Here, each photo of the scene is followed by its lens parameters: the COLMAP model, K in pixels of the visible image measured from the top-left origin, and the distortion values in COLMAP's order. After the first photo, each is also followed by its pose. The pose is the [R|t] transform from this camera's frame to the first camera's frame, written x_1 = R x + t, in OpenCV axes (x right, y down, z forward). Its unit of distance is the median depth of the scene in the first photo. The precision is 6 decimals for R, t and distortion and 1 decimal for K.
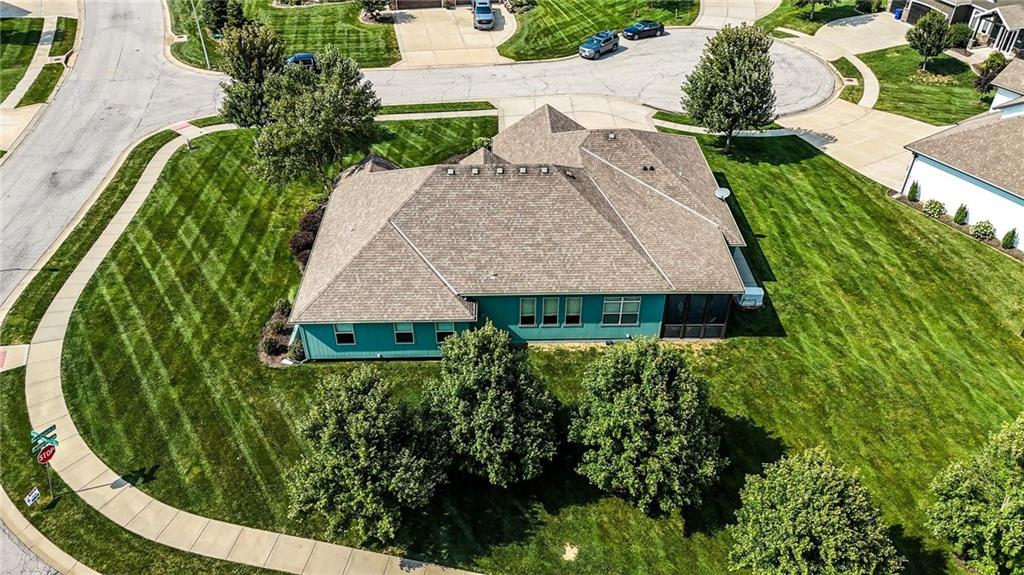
lens RADIAL K [[754.2, 0, 515.9], [0, 754.2, 287.7], [0, 0, 1]] dist [0.053035, -0.040172]
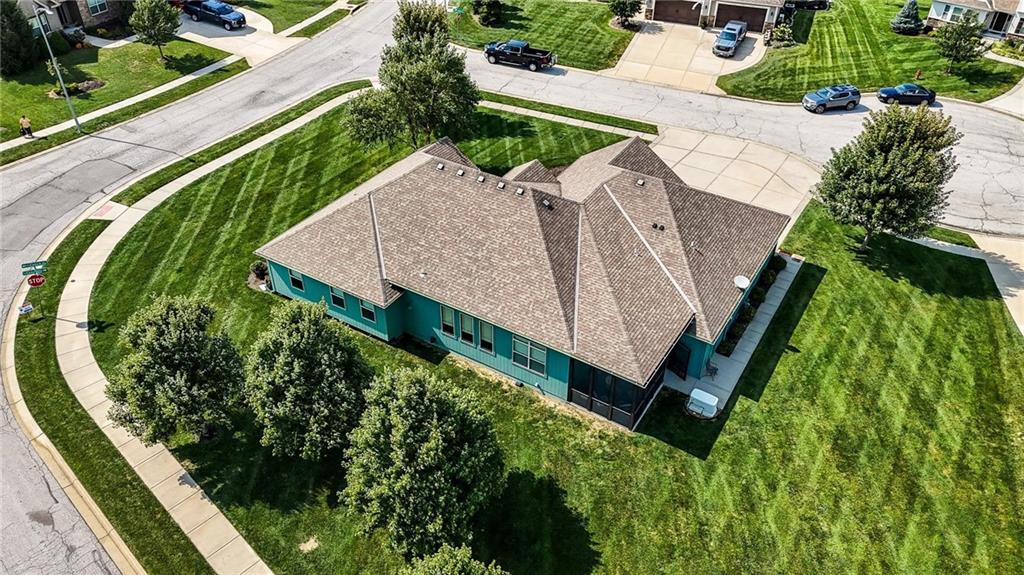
lens RADIAL K [[754.2, 0, 515.9], [0, 754.2, 287.7], [0, 0, 1]] dist [0.053035, -0.040172]
pose [[0.840074, 0.334939, -0.426722, 0.434743], [-0.337655, 0.938518, 0.071923, -0.096156], [0.424576, 0.083664, 0.901518, 0.123959]]
